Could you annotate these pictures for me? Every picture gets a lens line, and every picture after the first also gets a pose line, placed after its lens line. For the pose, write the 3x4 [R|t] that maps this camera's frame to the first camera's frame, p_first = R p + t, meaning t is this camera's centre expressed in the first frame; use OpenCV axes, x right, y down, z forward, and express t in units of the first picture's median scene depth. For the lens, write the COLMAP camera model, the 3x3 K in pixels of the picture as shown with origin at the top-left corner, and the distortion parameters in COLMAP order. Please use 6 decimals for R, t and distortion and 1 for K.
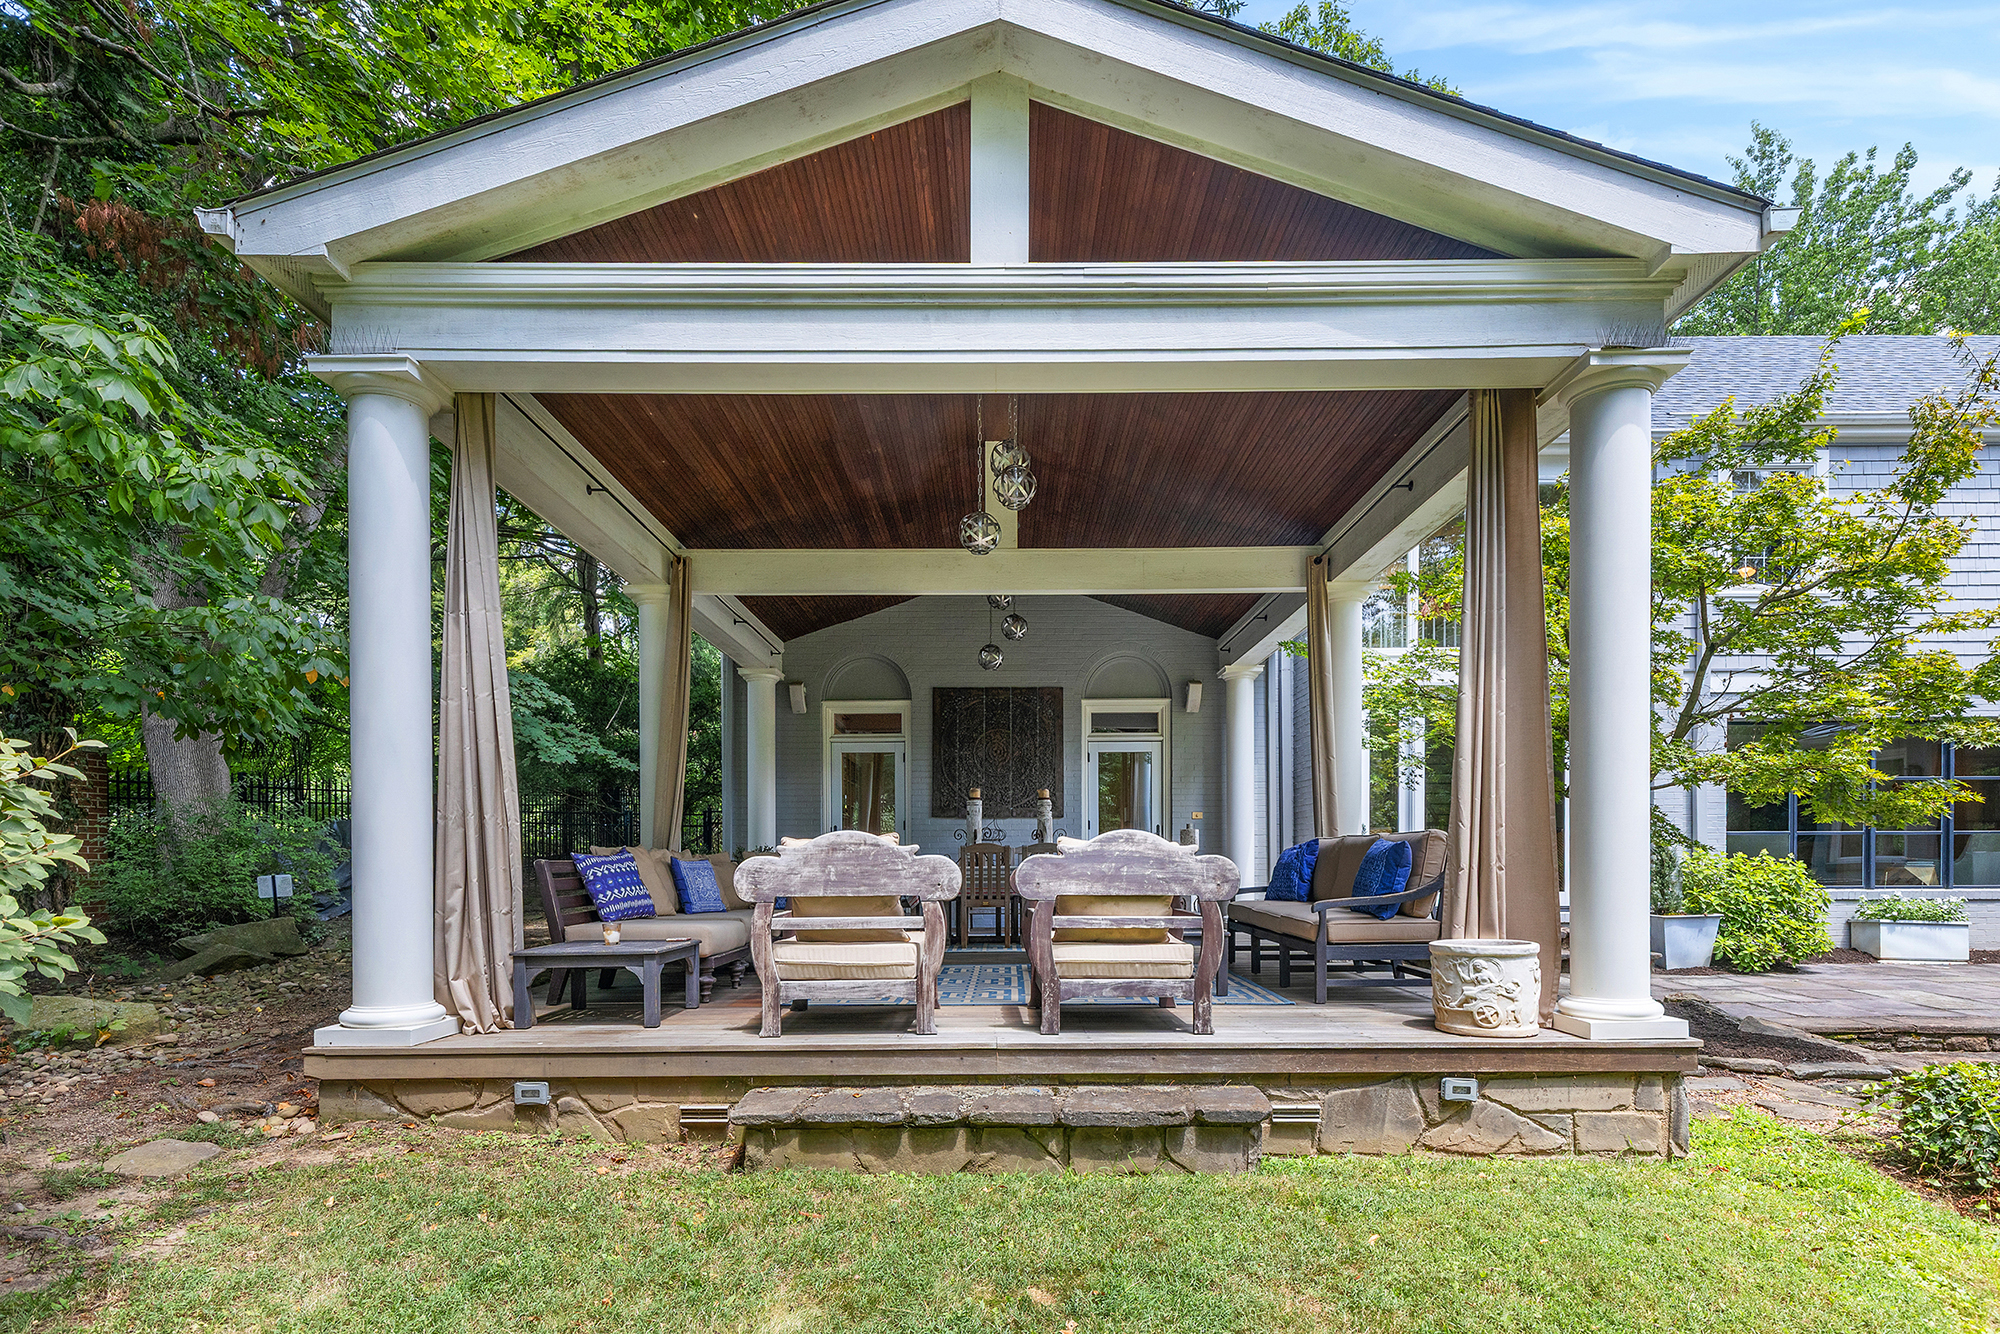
lens RADIAL K [[1042.0, 0, 1007.6], [0, 1042.0, 861.8], [0, 0, 1]] dist [0.002229, 0.000173]
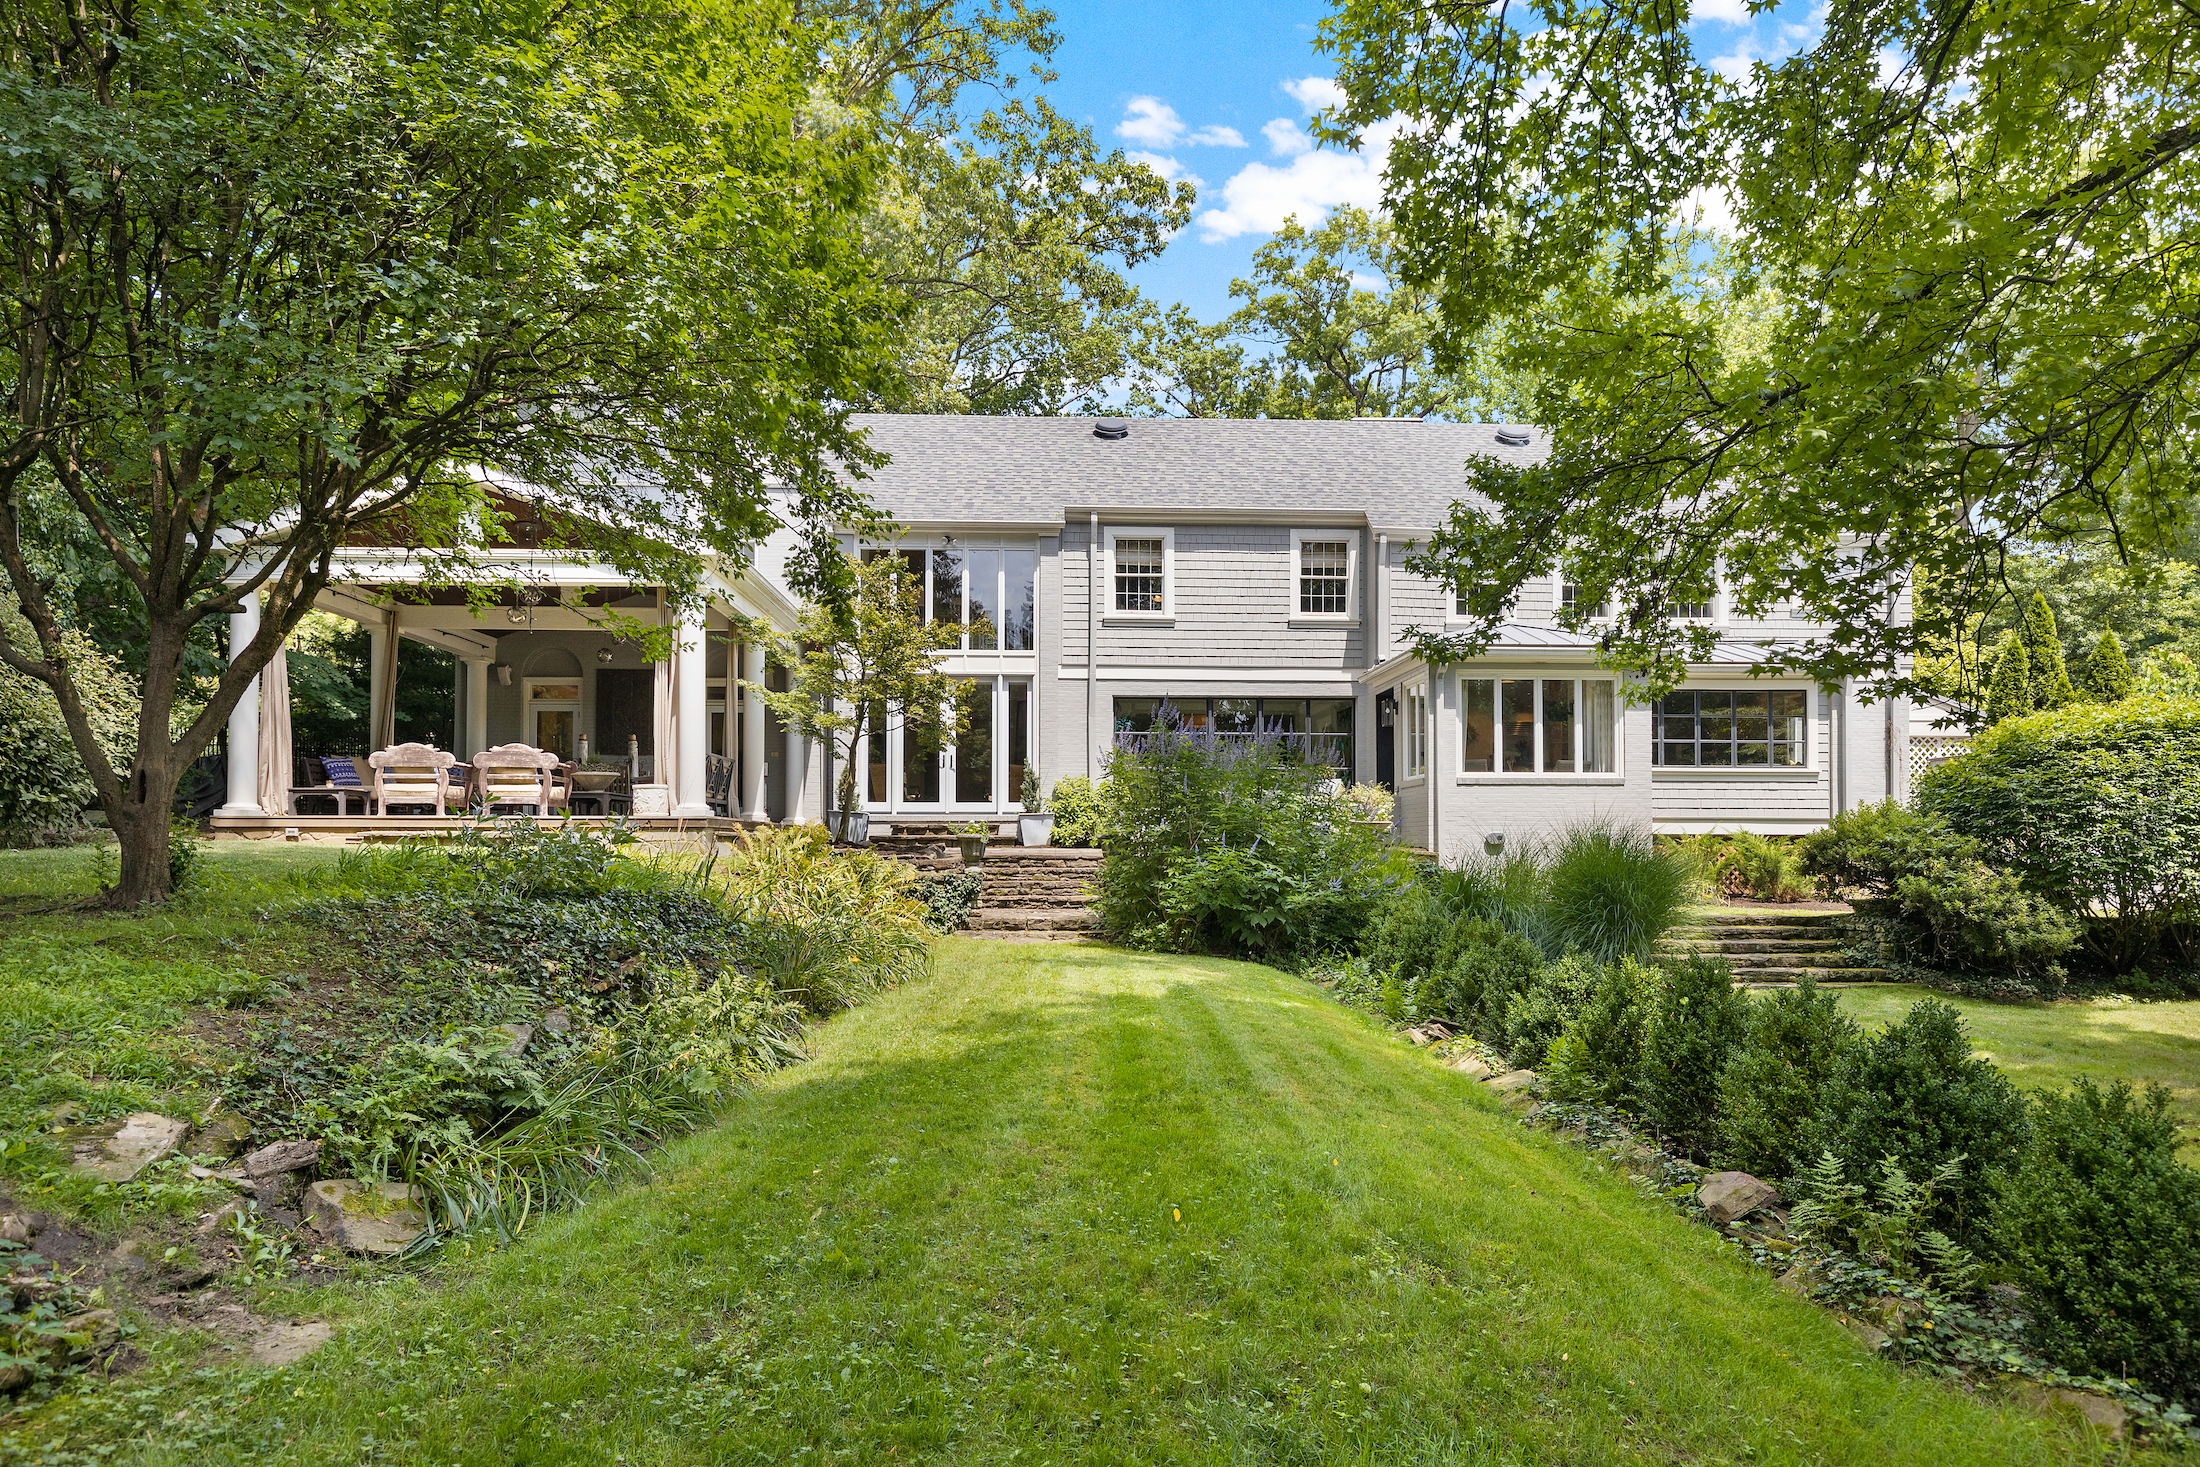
lens RADIAL K [[1334.2, 0, 1127.3], [0, 1334.2, 817.0], [0, 0, 1]] dist [0.005371, 0.000682]
pose [[0.996197, 0.002247, 0.087105, 1.444292], [-0.000314, 0.999754, -0.022197, 0.245445], [-0.087133, 0.022086, 0.995952, -2.741287]]
